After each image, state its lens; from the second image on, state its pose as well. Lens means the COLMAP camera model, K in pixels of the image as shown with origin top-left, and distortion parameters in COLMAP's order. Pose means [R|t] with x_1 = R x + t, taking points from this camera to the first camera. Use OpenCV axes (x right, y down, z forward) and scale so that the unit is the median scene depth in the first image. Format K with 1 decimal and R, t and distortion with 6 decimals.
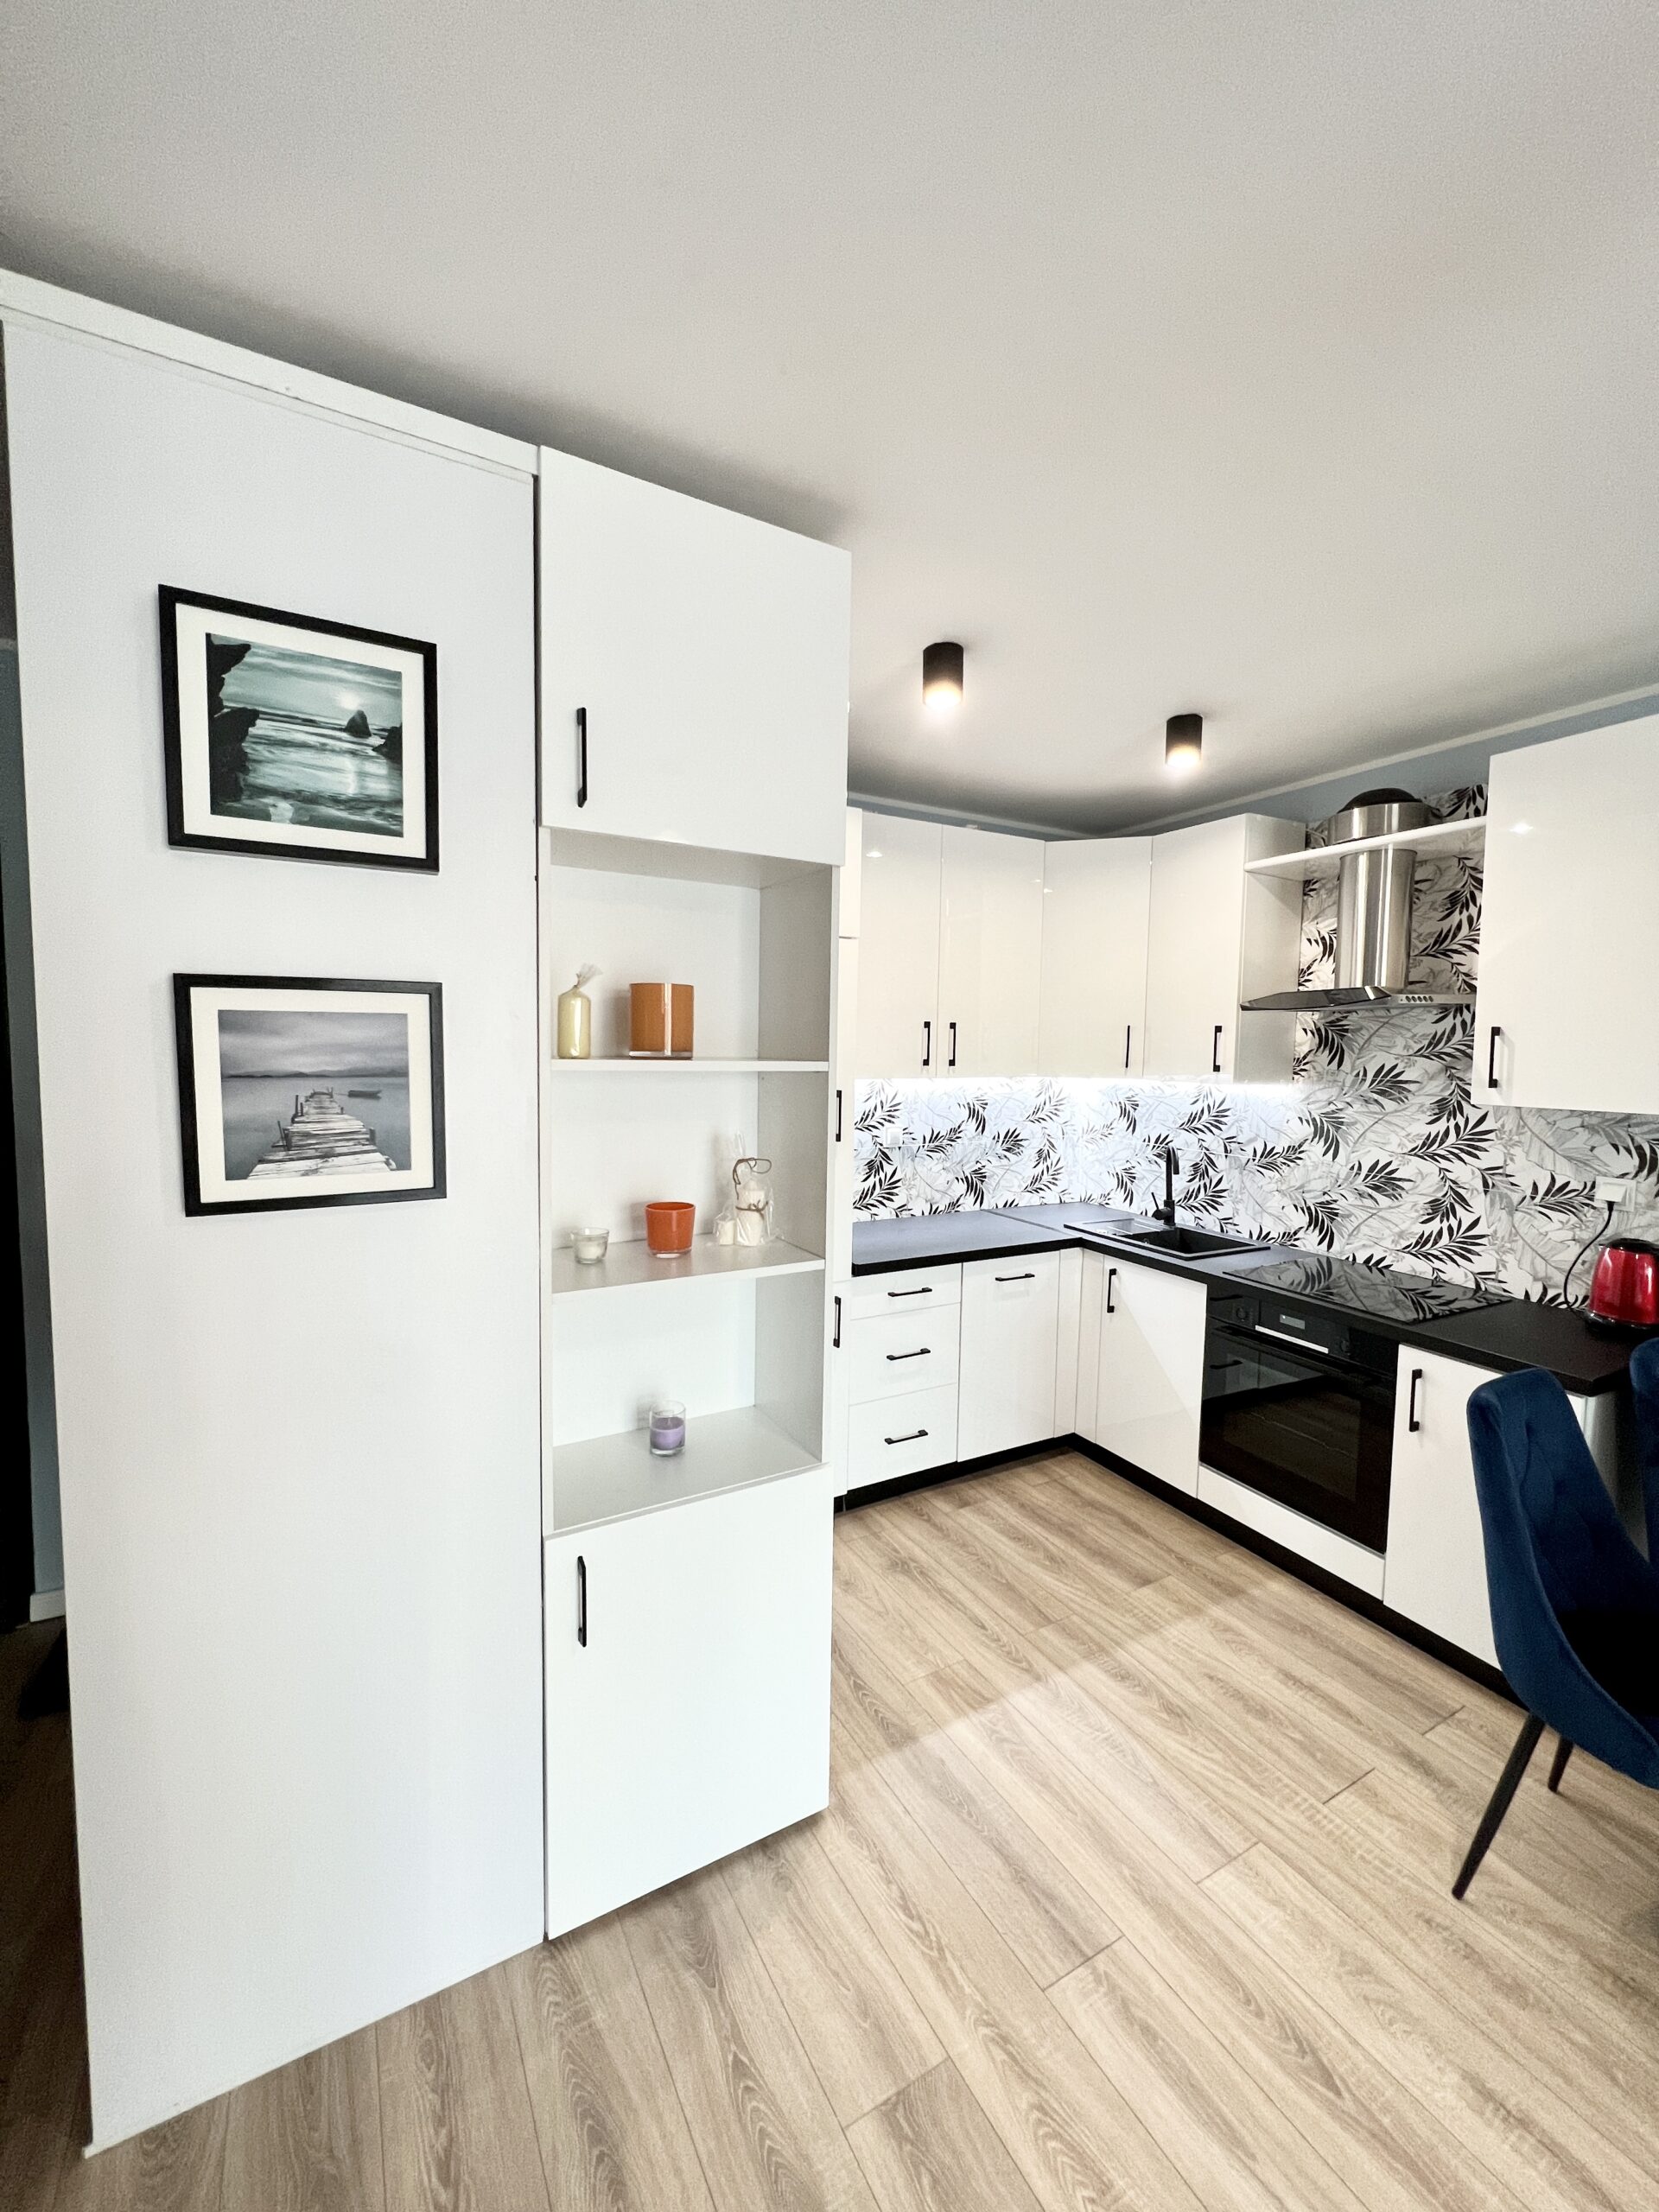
lens RADIAL K [[885.5, 0, 831.7], [0, 885.5, 1106.5], [0, 0, 1]] dist [-0.000094, -0.000089]
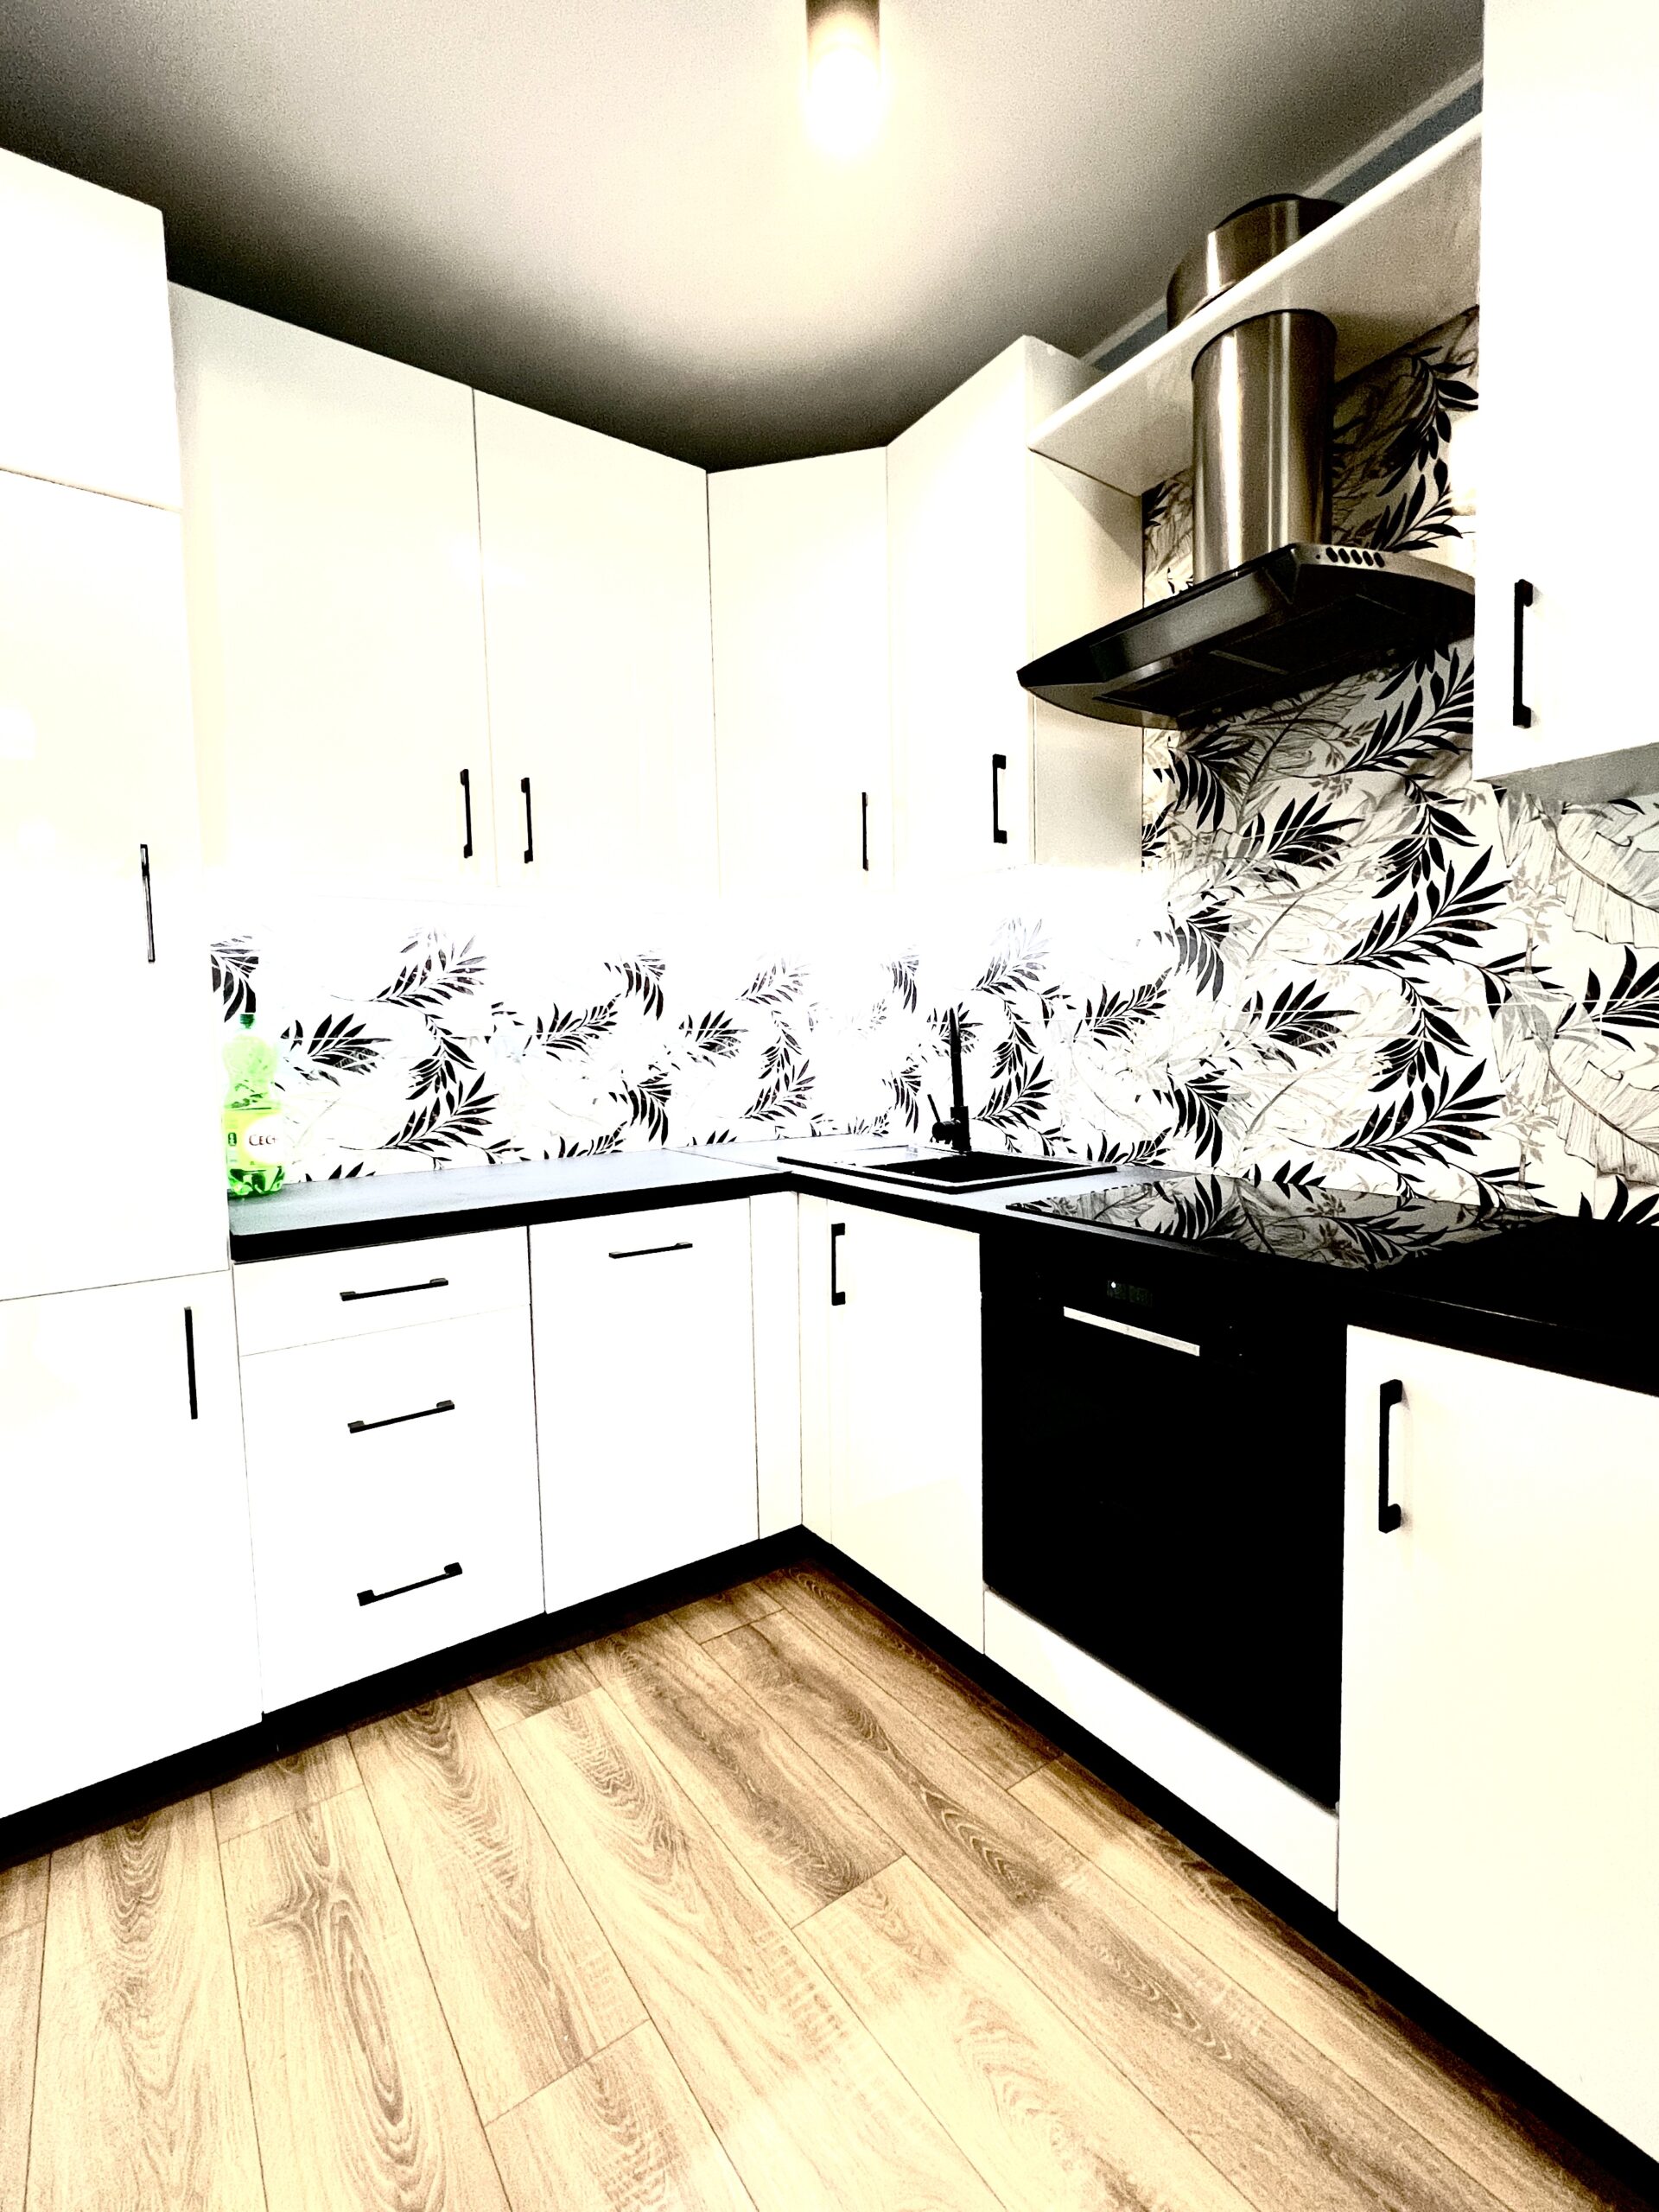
lens RADIAL K [[987.5, 0, 829.5], [0, 987.5, 1106.0], [0, 0, 1]] dist [-0.001266, -0.000248]
pose [[0.993446, -0.046320, 0.104496, 0.275197], [0.046039, 0.998927, 0.005101, 0.118032], [-0.104620, -0.000257, 0.994512, 0.437281]]
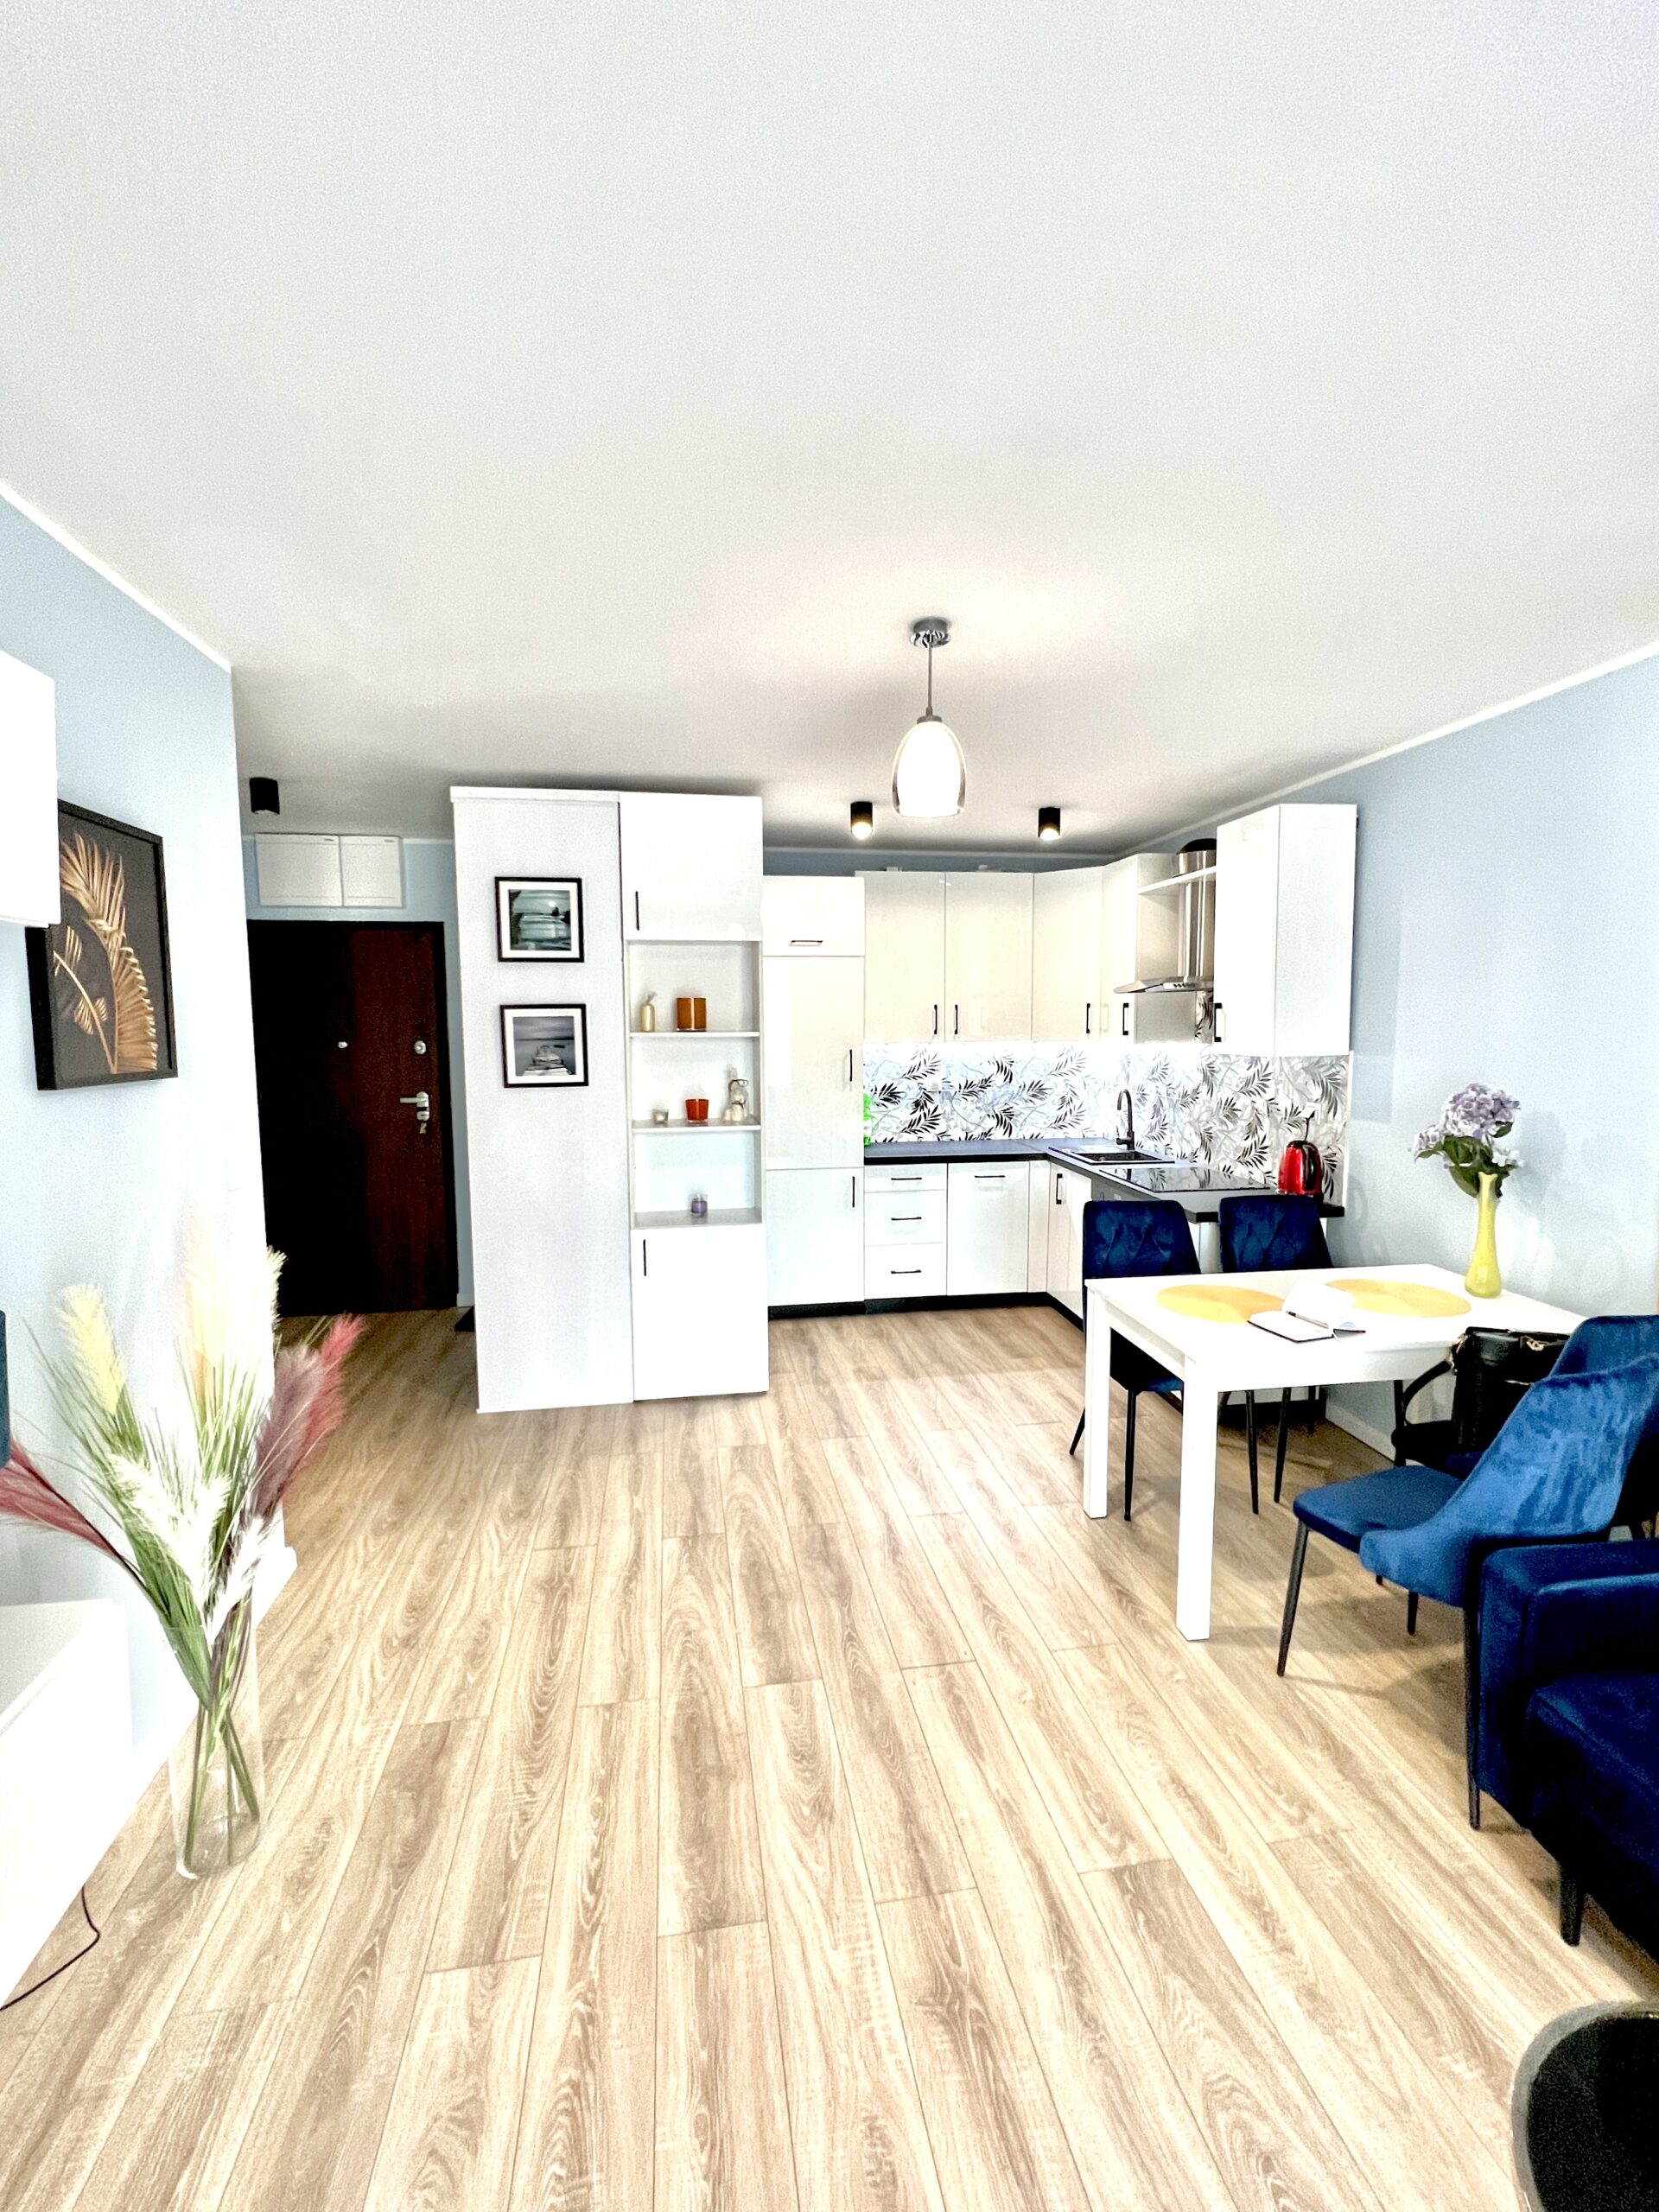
lens RADIAL K [[963.6, 0, 834.1], [0, 963.6, 1104.5], [0, 0, 1]] dist [-0.001455, -0.000663]
pose [[0.939396, 0.011070, -0.342656, 0.552955], [-0.004130, 0.999771, 0.020974, 0.043074], [0.342810, -0.018288, 0.939227, -0.644355]]
